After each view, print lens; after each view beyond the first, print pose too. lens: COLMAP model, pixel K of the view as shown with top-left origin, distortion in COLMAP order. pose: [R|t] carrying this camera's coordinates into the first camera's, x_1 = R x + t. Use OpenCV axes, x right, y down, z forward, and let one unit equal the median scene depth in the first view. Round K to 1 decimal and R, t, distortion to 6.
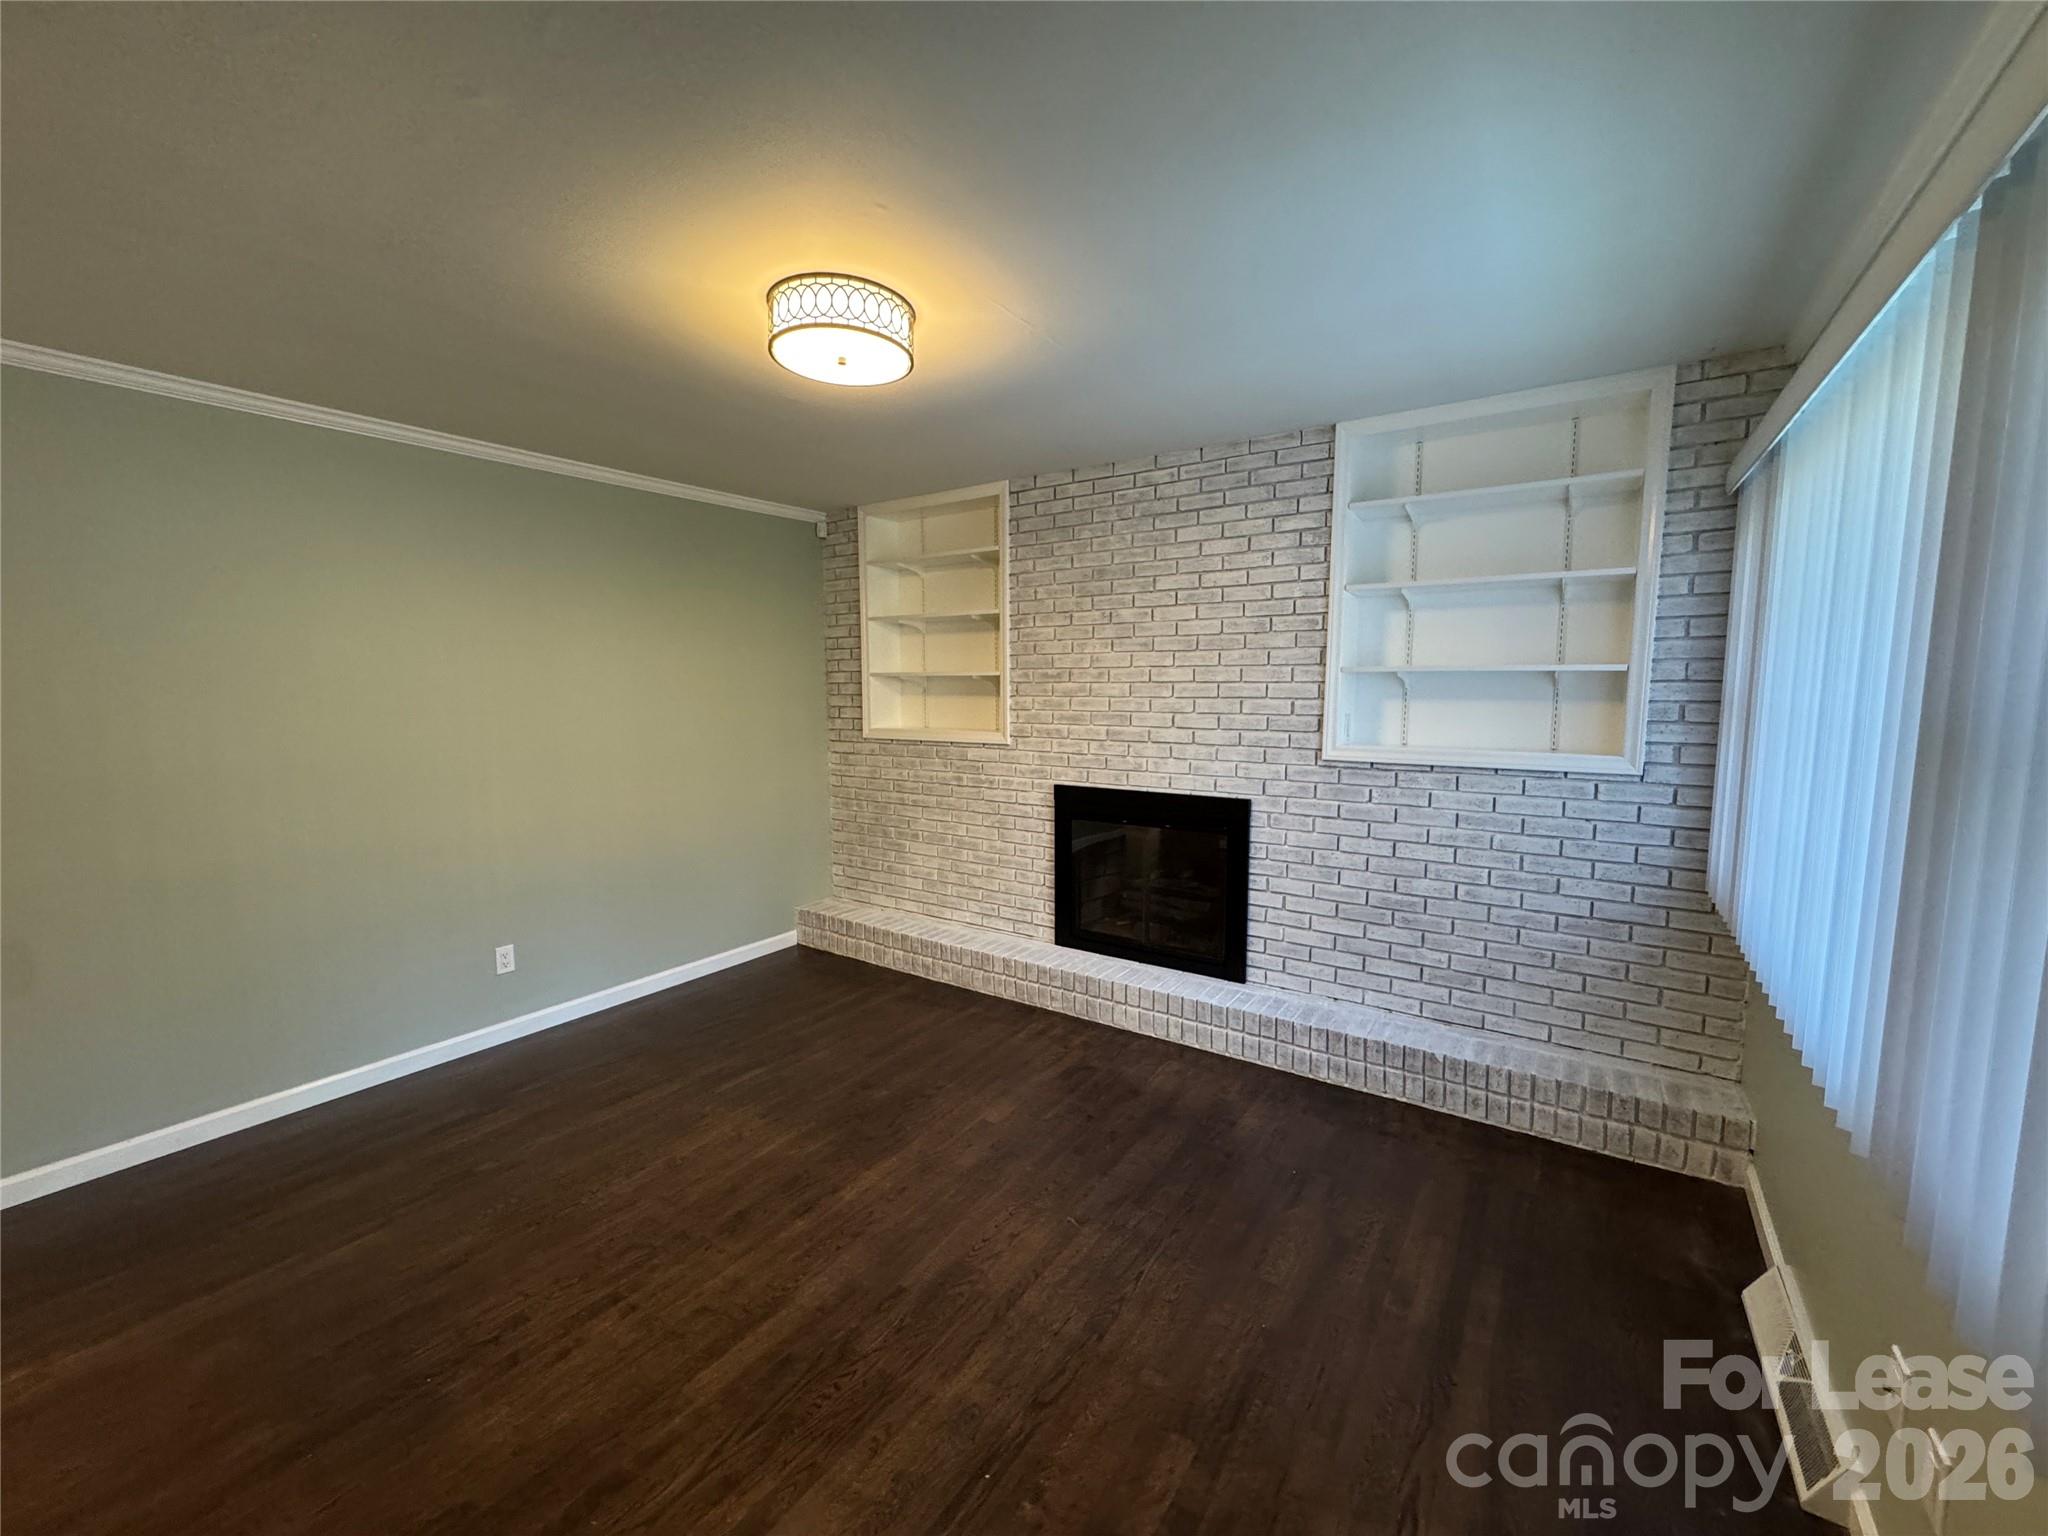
lens RADIAL K [[818.0, 0, 1024.0], [0, 818.0, 768.0], [0, 0, 1]] dist [-0.004003, 0.000417]
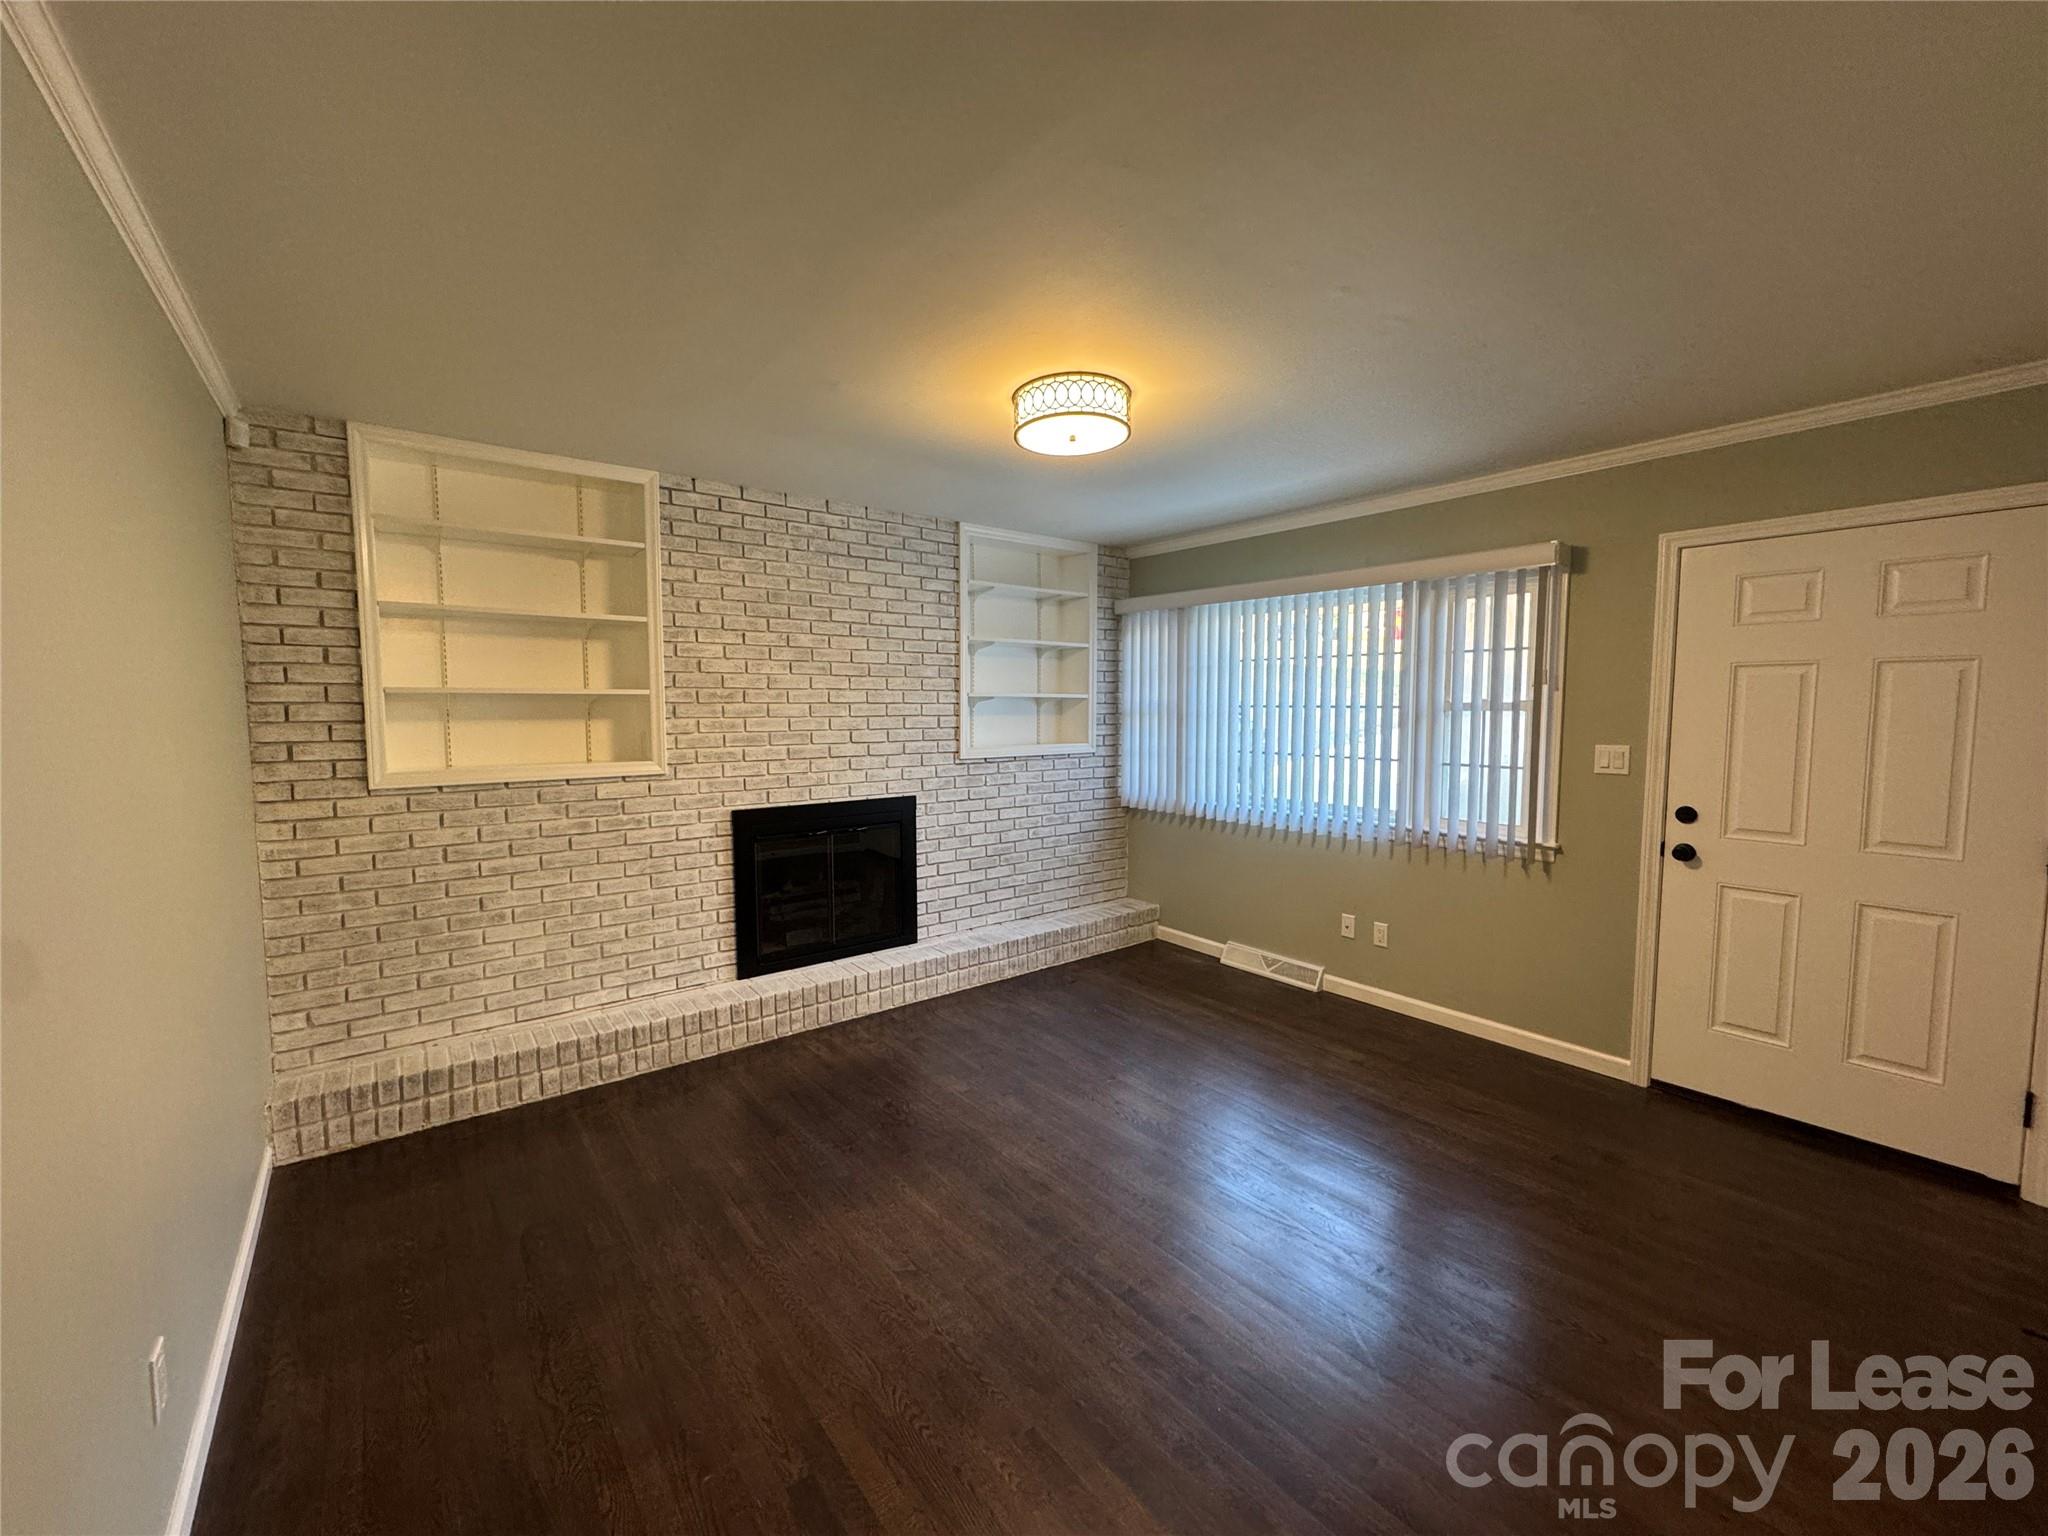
lens RADIAL K [[818.0, 0, 1024.0], [0, 818.0, 768.0], [0, 0, 1]] dist [-0.004003, 0.000417]
pose [[0.302004, -0.072798, 0.950523, -0.838354], [0.097145, 0.994240, 0.045280, -0.043190], [-0.948344, 0.078664, 0.307337, 0.427219]]
